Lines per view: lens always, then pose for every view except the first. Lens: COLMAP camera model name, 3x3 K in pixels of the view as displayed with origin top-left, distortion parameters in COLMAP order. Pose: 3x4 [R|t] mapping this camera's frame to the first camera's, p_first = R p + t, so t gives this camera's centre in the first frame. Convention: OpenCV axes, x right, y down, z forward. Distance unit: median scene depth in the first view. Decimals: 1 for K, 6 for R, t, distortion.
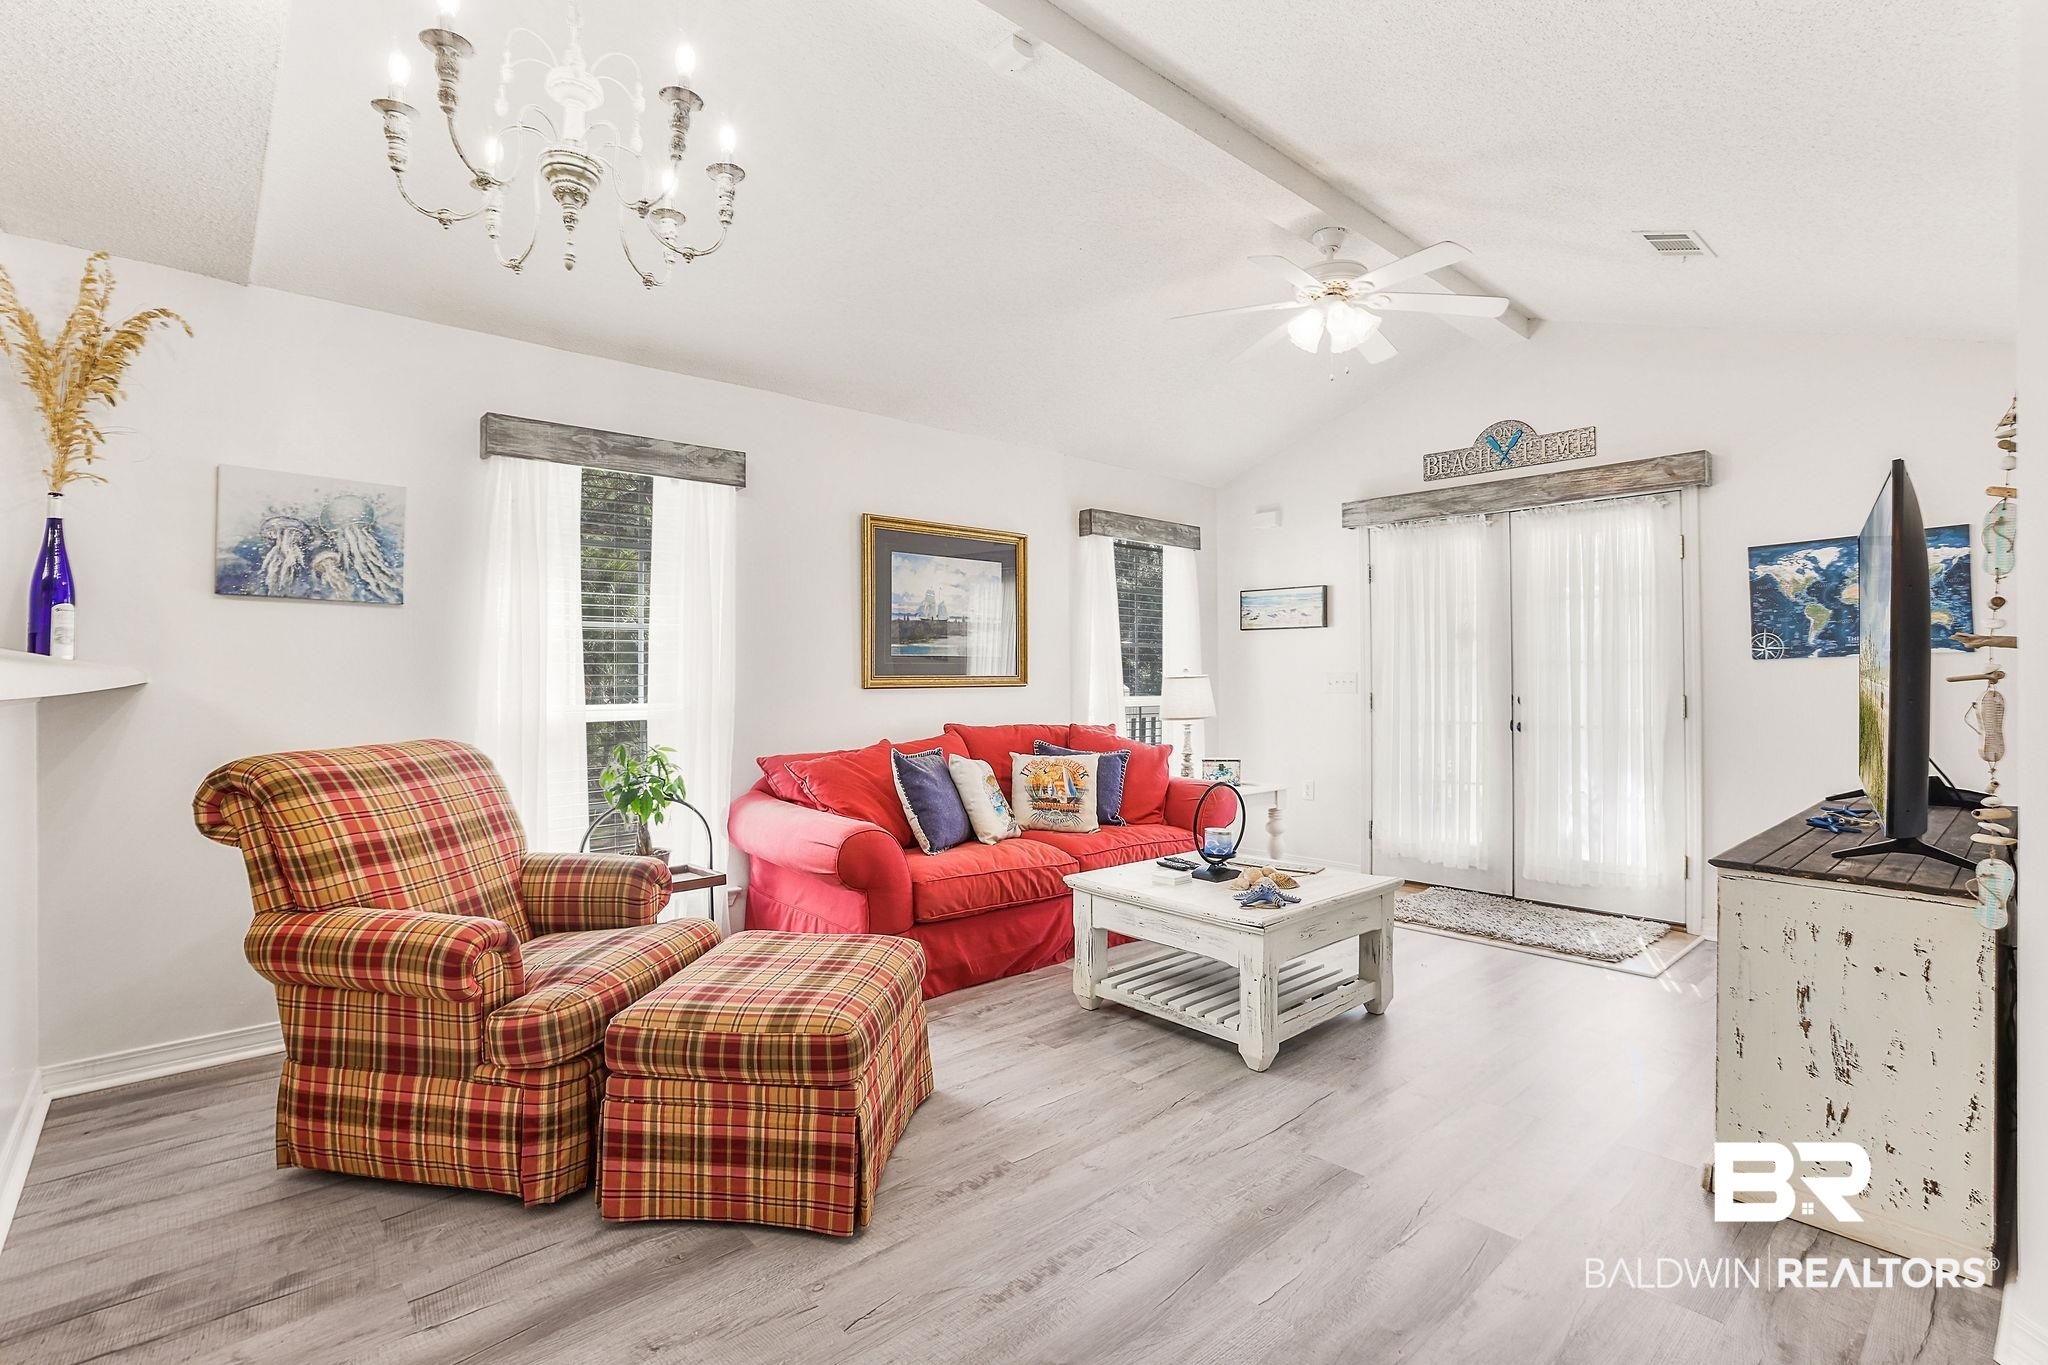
lens RADIAL K [[939.5, 0, 1009.6], [0, 939.5, 667.3], [0, 0, 1]] dist [-0.053387, 0.032440]
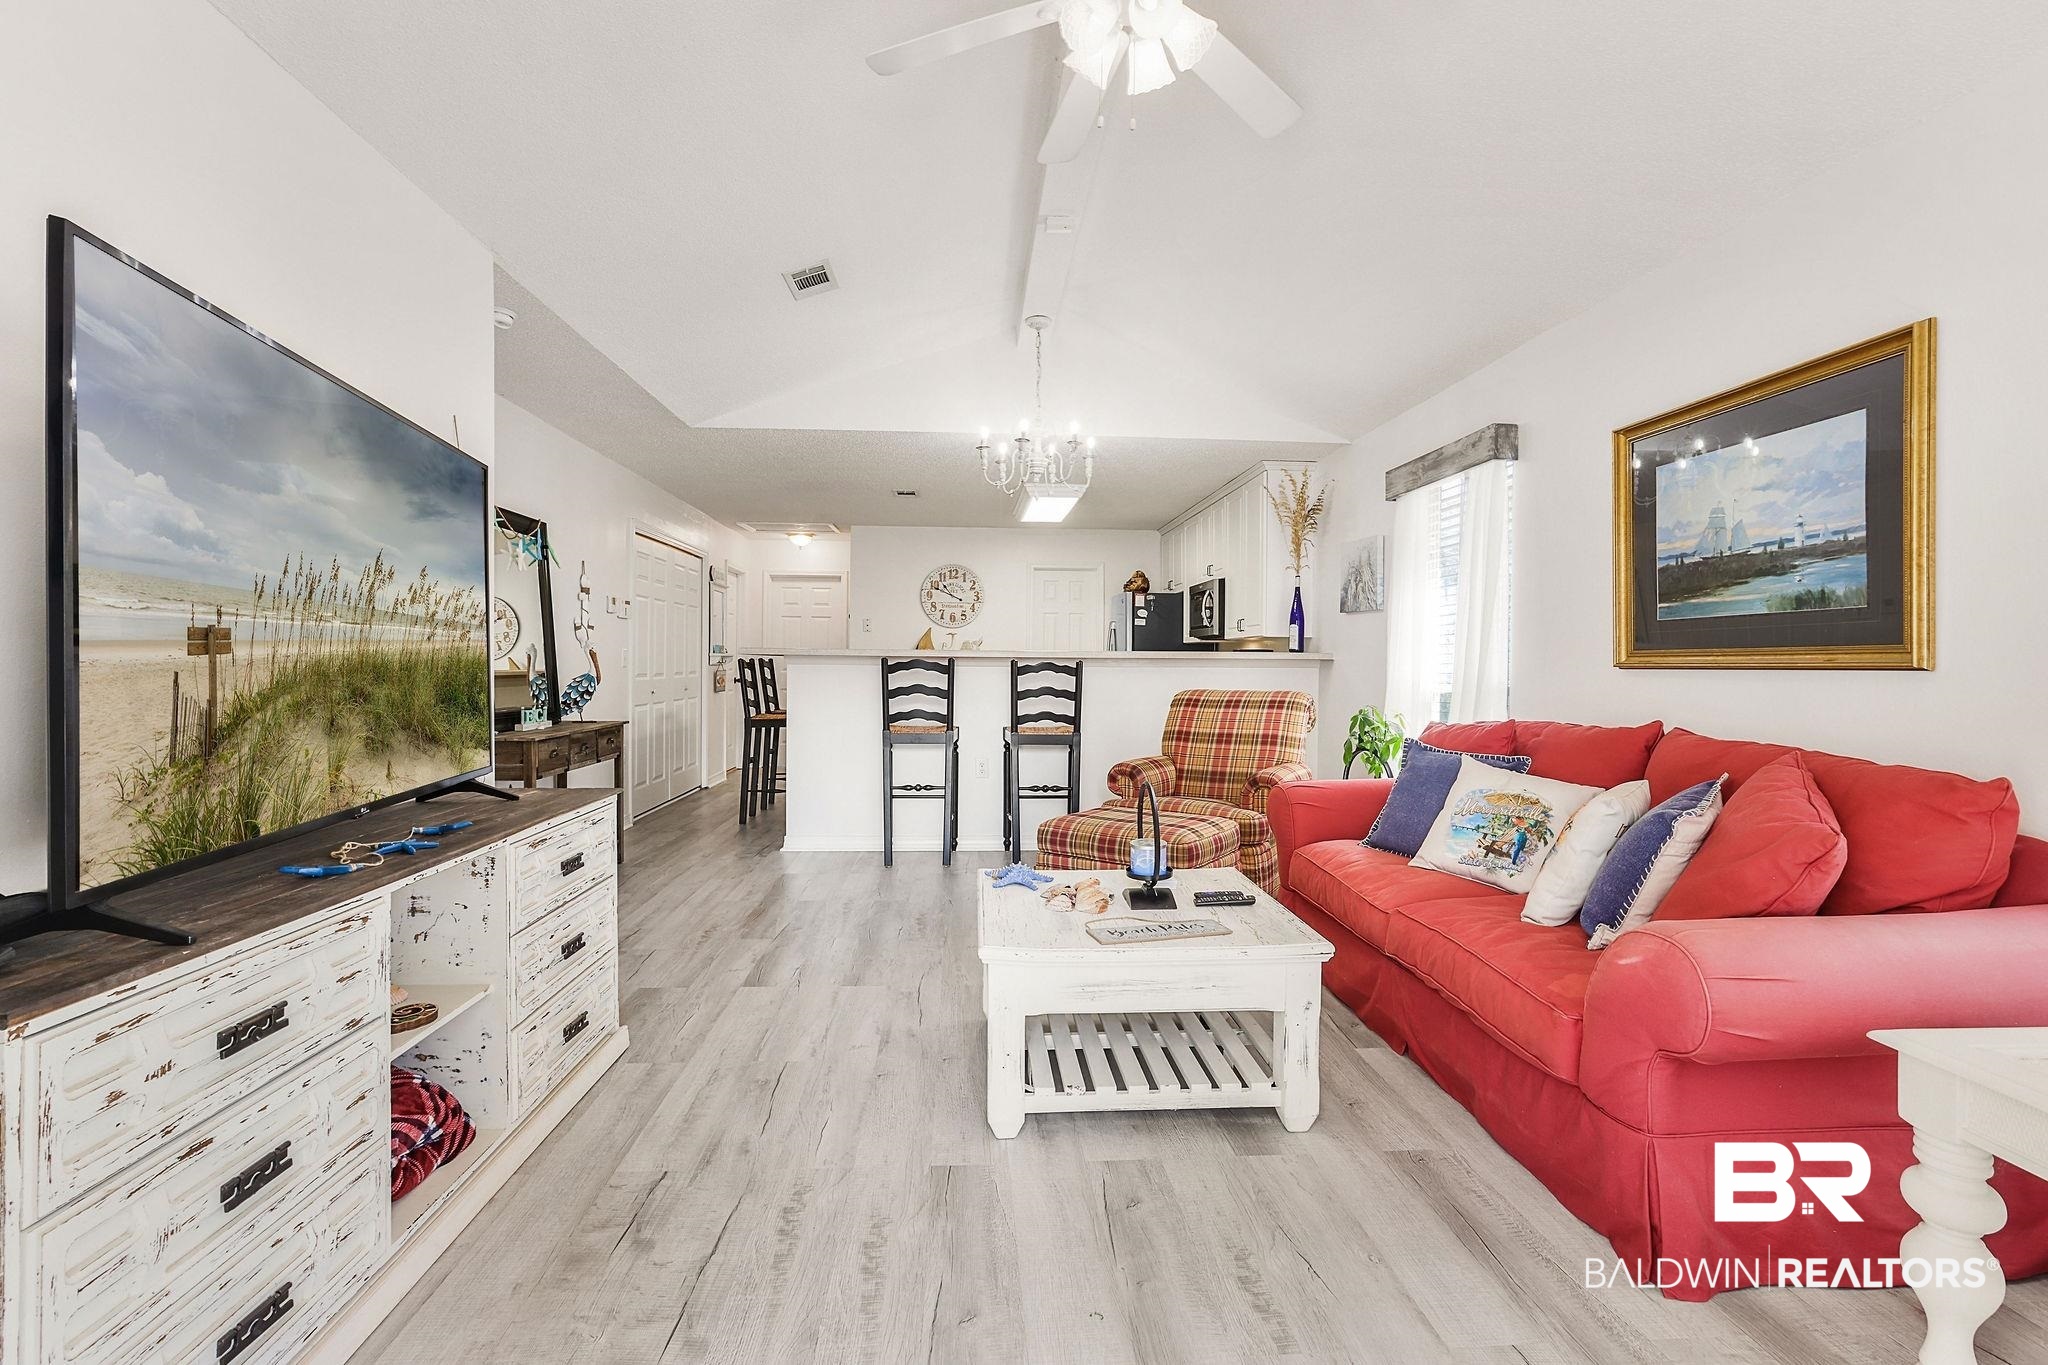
lens RADIAL K [[939.5, 0, 1009.6], [0, 939.5, 667.3], [0, 0, 1]] dist [-0.053387, 0.032440]
pose [[-0.617264, -0.000619, -0.786756, 0.787508], [0.000927, 0.999998, -0.001515, 0.024726], [0.786755, -0.001665, -0.617263, 1.205117]]
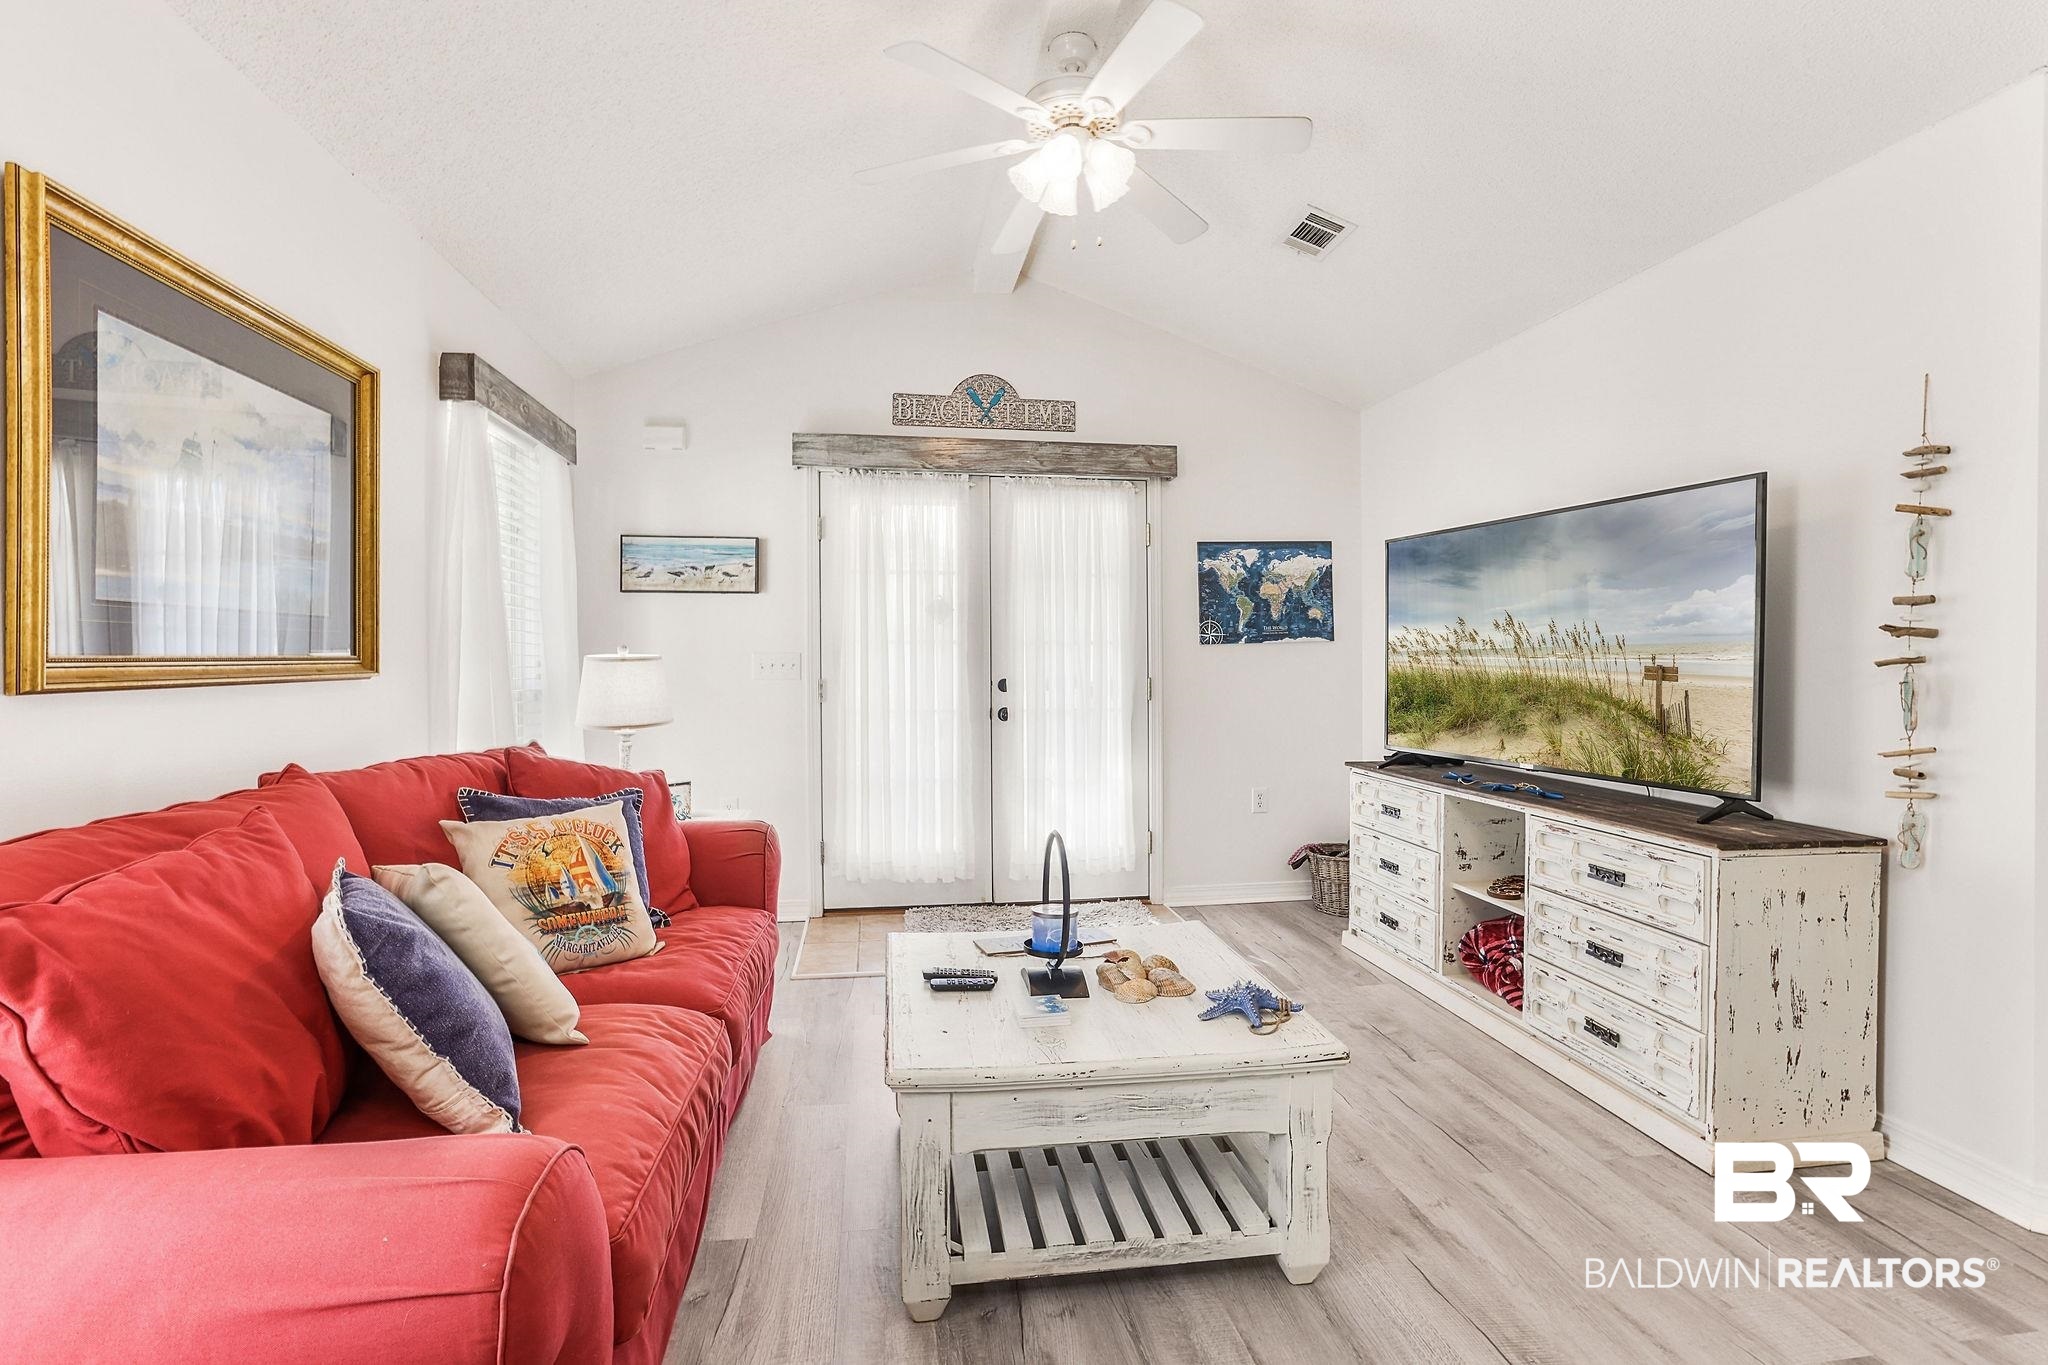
lens RADIAL K [[939.5, 0, 1009.6], [0, 939.5, 667.3], [0, 0, 1]] dist [-0.053387, 0.032440]
pose [[0.545219, -0.006132, 0.838271, -0.267031], [-0.010234, 0.999850, 0.013971, 0.005979], [-0.838231, -0.016196, 0.545075, 0.601814]]
